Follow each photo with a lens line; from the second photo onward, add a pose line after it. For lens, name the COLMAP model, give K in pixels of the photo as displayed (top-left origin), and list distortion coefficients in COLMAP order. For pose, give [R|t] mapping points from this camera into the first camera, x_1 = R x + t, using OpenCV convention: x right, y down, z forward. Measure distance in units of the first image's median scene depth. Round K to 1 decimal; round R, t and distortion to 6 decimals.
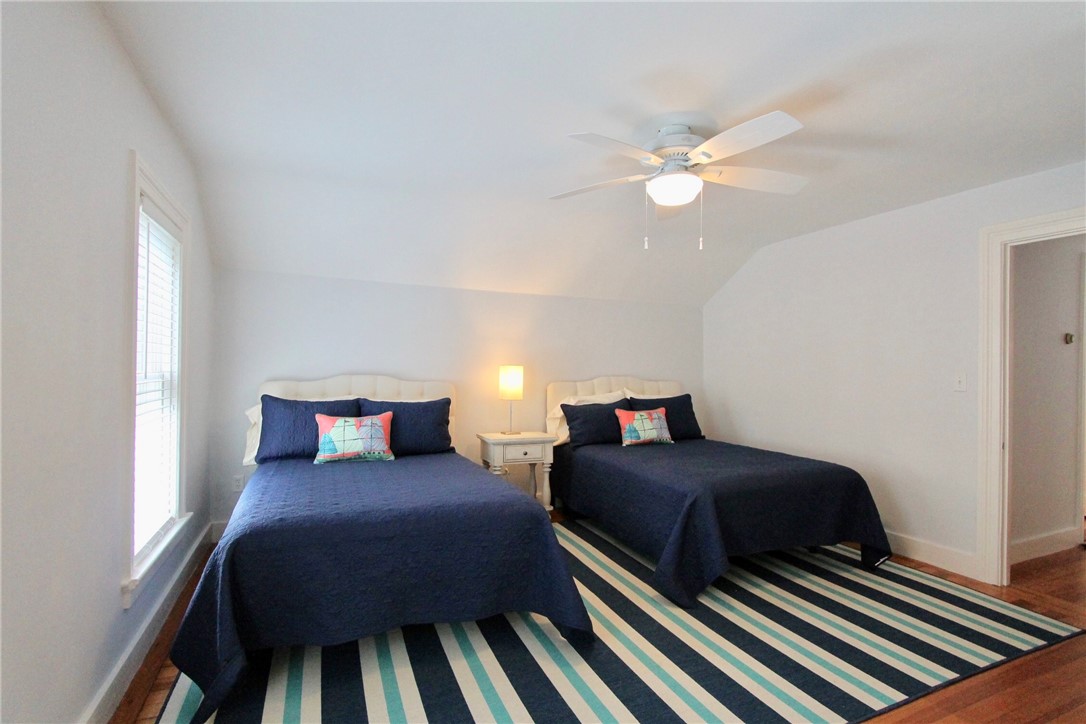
lens RADIAL K [[509.4, 0, 538.5], [0, 509.4, 365.7], [0, 0, 1]] dist [-0.017909, 0.001793]
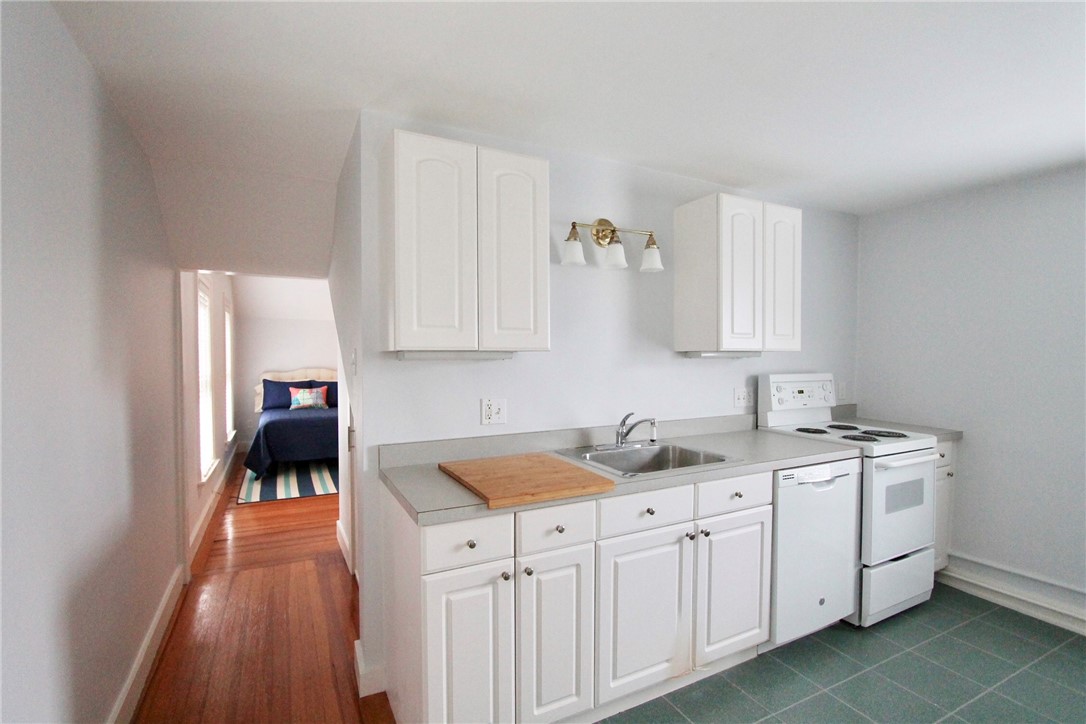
lens RADIAL K [[509.4, 0, 538.5], [0, 509.4, 365.7], [0, 0, 1]] dist [-0.017909, 0.001793]
pose [[0.998201, -0.019333, 0.056755, 0.477695], [0.017978, 0.999543, 0.024294, -0.028067], [-0.057199, -0.023230, 0.998092, -1.165866]]
